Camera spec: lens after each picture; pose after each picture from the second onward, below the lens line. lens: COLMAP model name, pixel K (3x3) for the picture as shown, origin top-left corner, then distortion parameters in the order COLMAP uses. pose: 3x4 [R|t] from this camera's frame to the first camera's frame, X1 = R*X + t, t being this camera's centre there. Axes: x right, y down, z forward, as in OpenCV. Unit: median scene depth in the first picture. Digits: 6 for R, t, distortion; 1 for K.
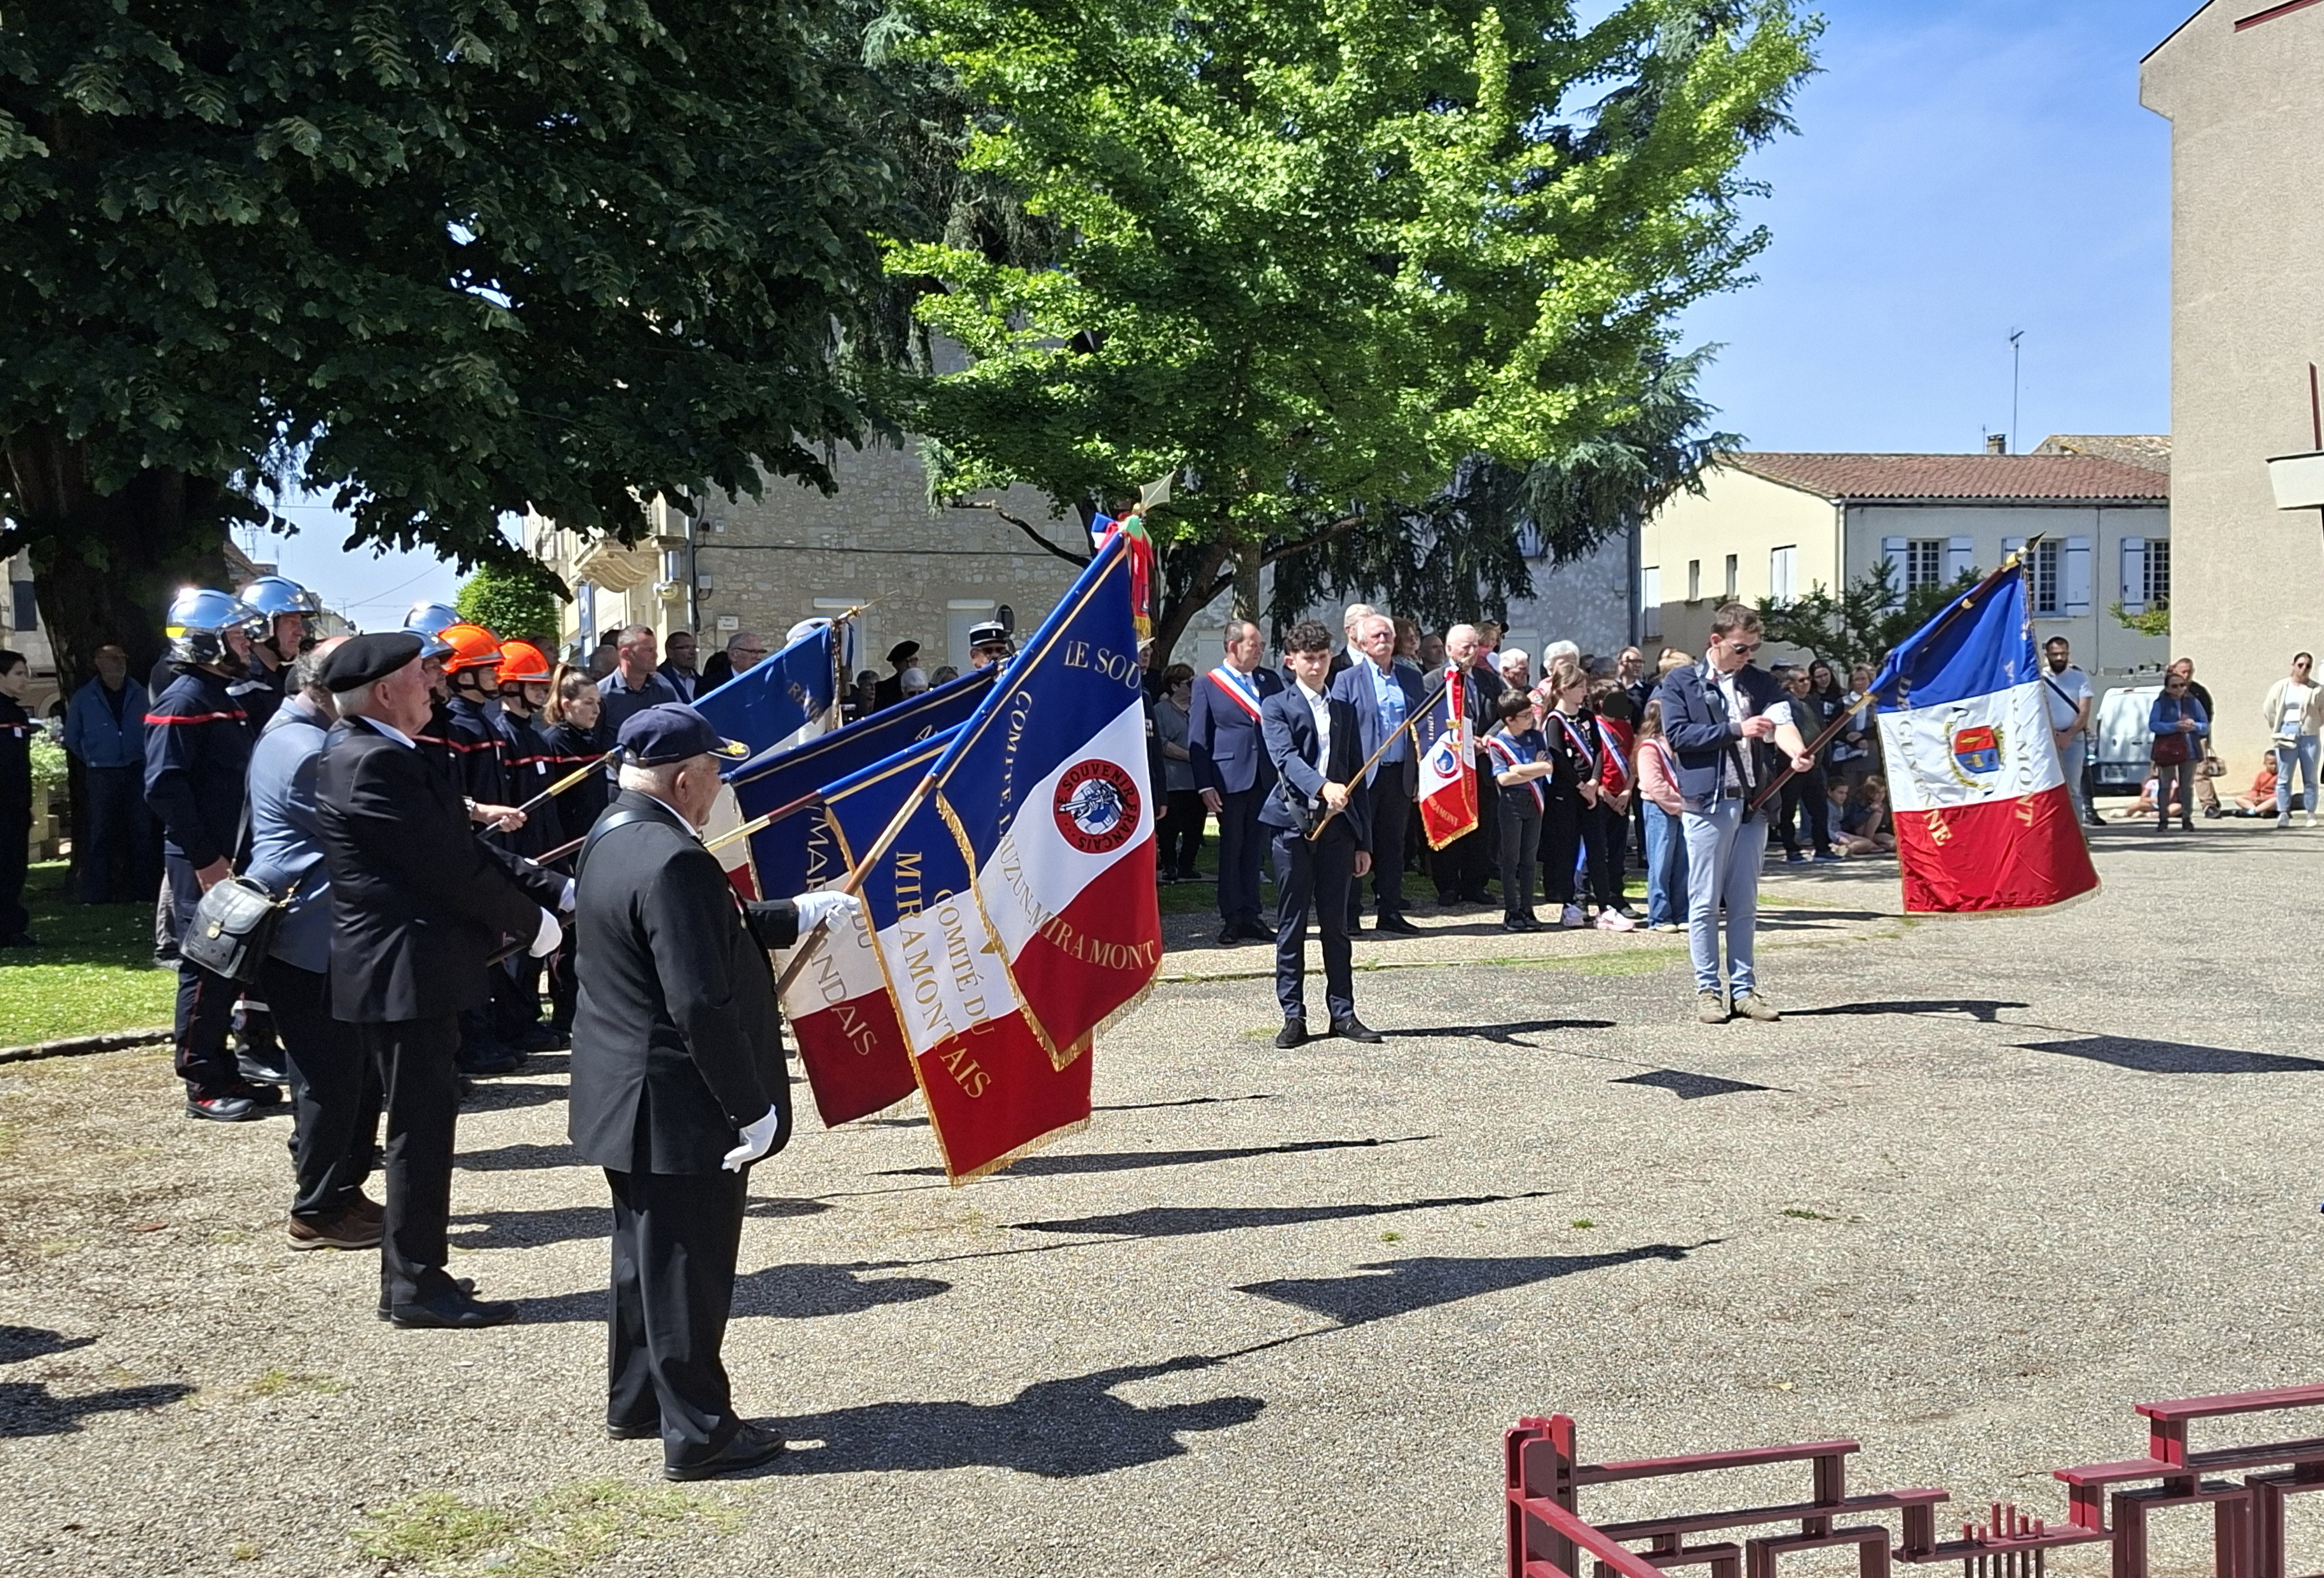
lens RADIAL K [[2455.8, 0, 1124.5], [0, 2455.8, 891.8], [0, 0, 1]] dist [0.095946, 0.000000]
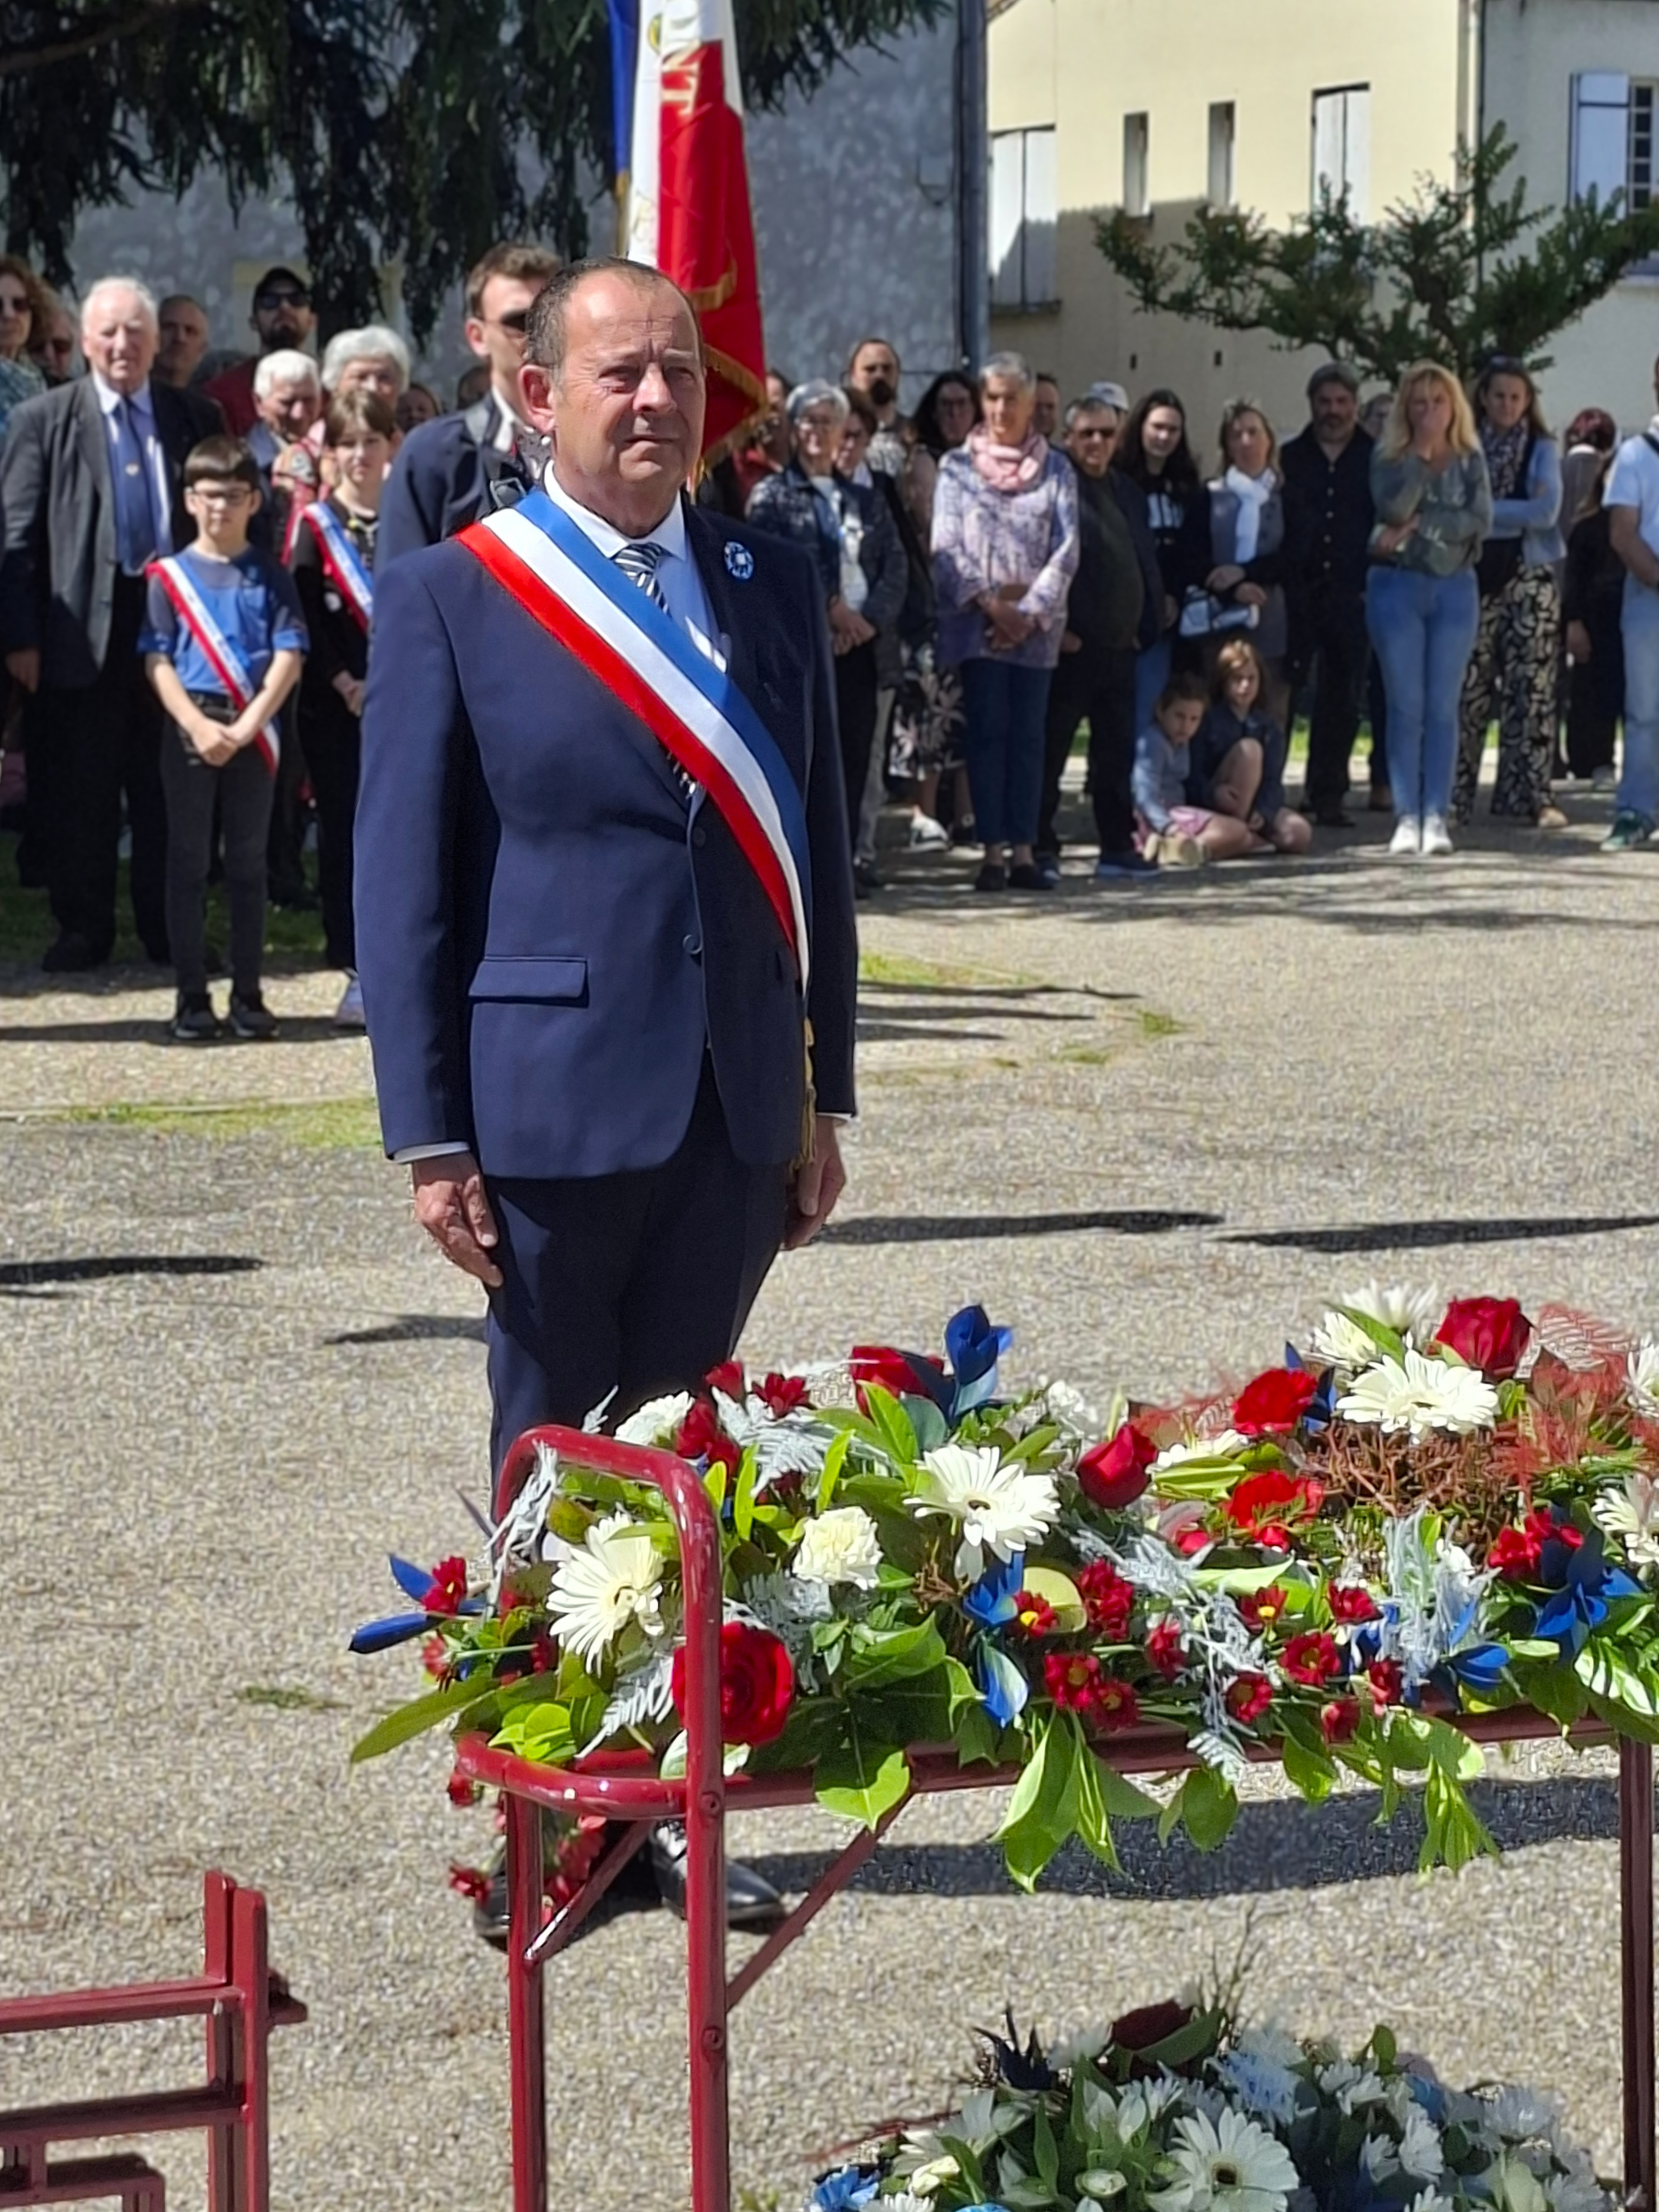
lens RADIAL K [[6477.8, 0, 942.6], [0, 6477.8, 1264.9], [0, 0, 1]] dist [0.086591, 0.000000]
pose [[0.992808, 0.003546, 0.119662, 0.090567], [-0.009724, 0.998647, 0.051080, -0.001986], [-0.119319, -0.051876, 0.991500, -0.050013]]
